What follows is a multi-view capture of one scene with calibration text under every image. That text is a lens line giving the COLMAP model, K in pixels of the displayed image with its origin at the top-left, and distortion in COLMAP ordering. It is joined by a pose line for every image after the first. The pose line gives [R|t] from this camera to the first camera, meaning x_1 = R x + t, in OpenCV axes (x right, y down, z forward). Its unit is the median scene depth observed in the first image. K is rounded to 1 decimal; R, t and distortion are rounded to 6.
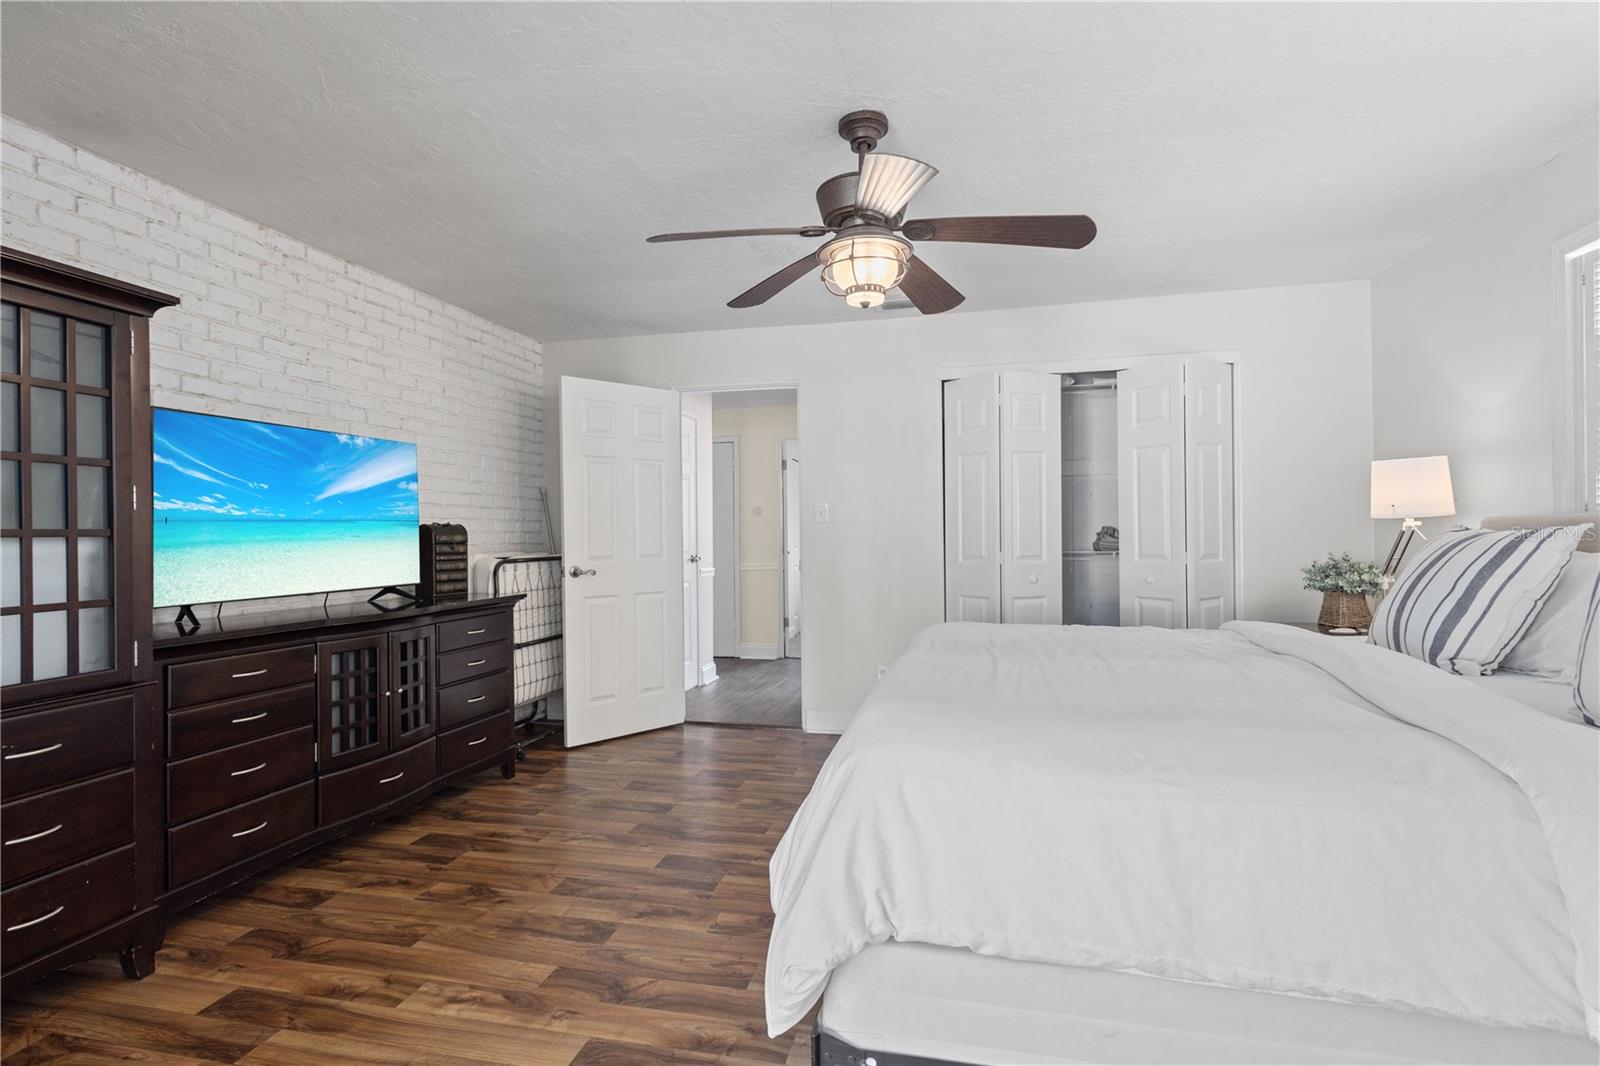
lens RADIAL K [[744.5, 0, 801.0], [0, 744.5, 532.4], [0, 0, 1]] dist [0.005360, -0.000437]
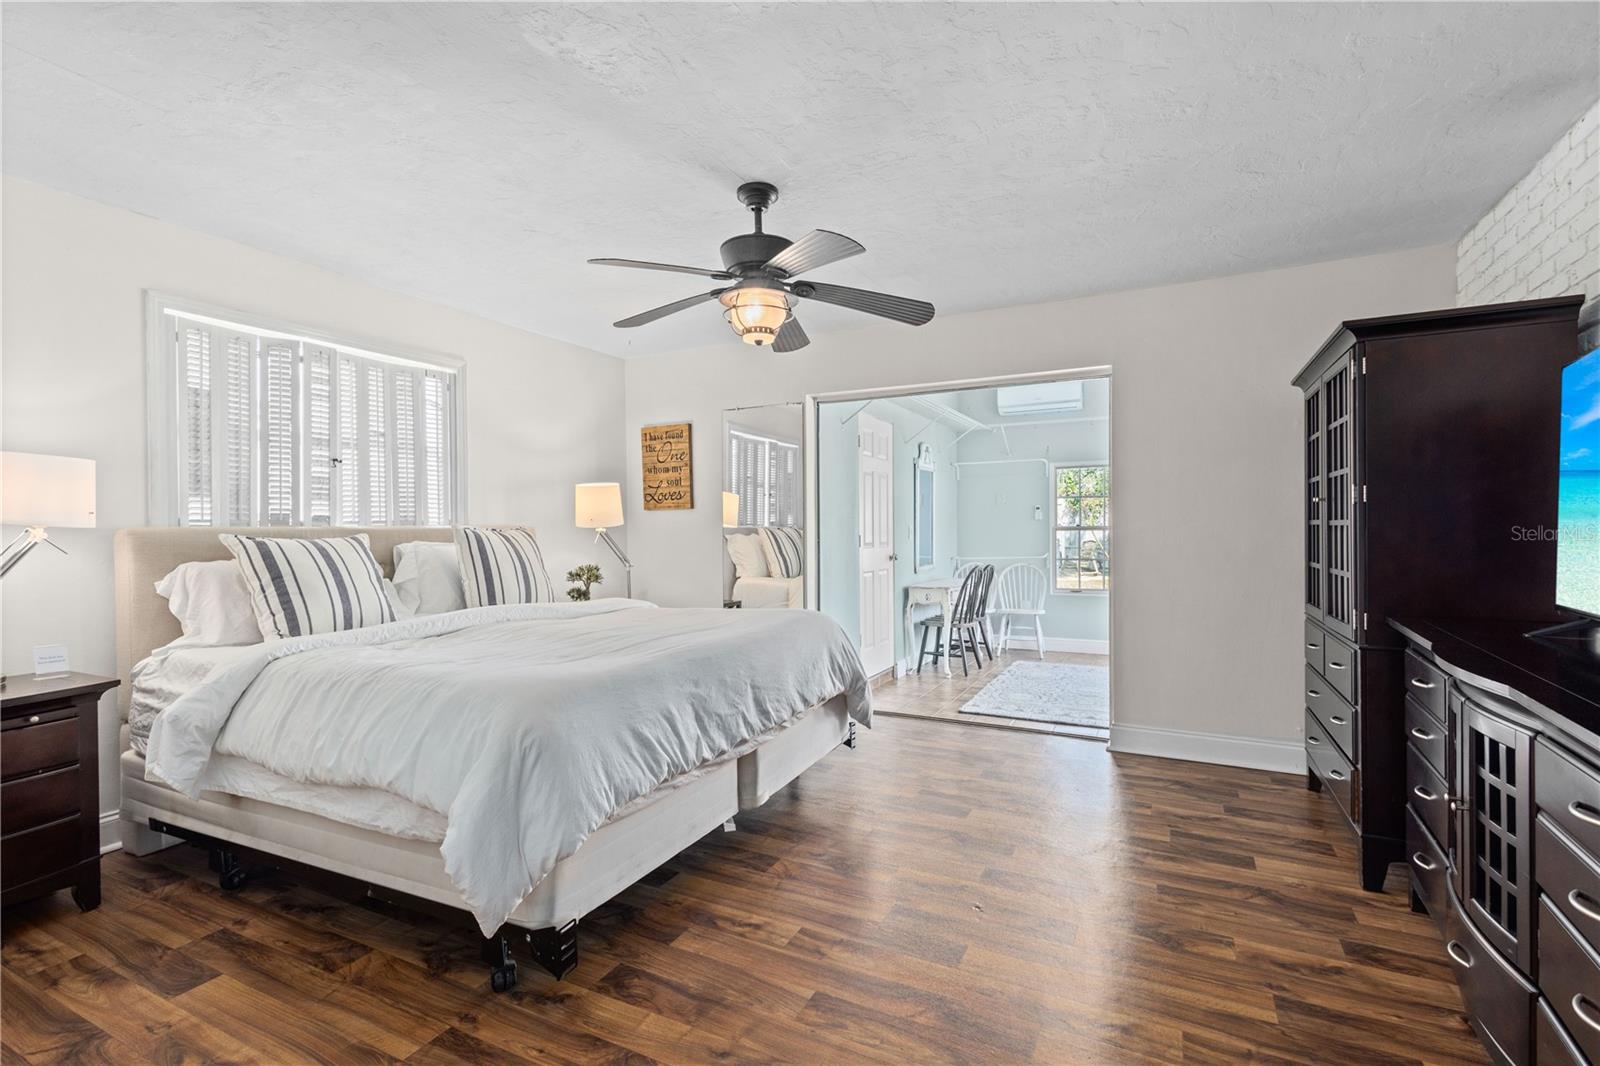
lens RADIAL K [[744.5, 0, 797.0], [0, 744.5, 533.6], [0, 0, 1]] dist [0.005360, -0.000437]
pose [[-0.968180, 0.016446, 0.249715, -0.240294], [0.016981, 0.999856, -0.000013, 0.002205], [-0.249679, 0.004227, -0.968319, 1.934577]]
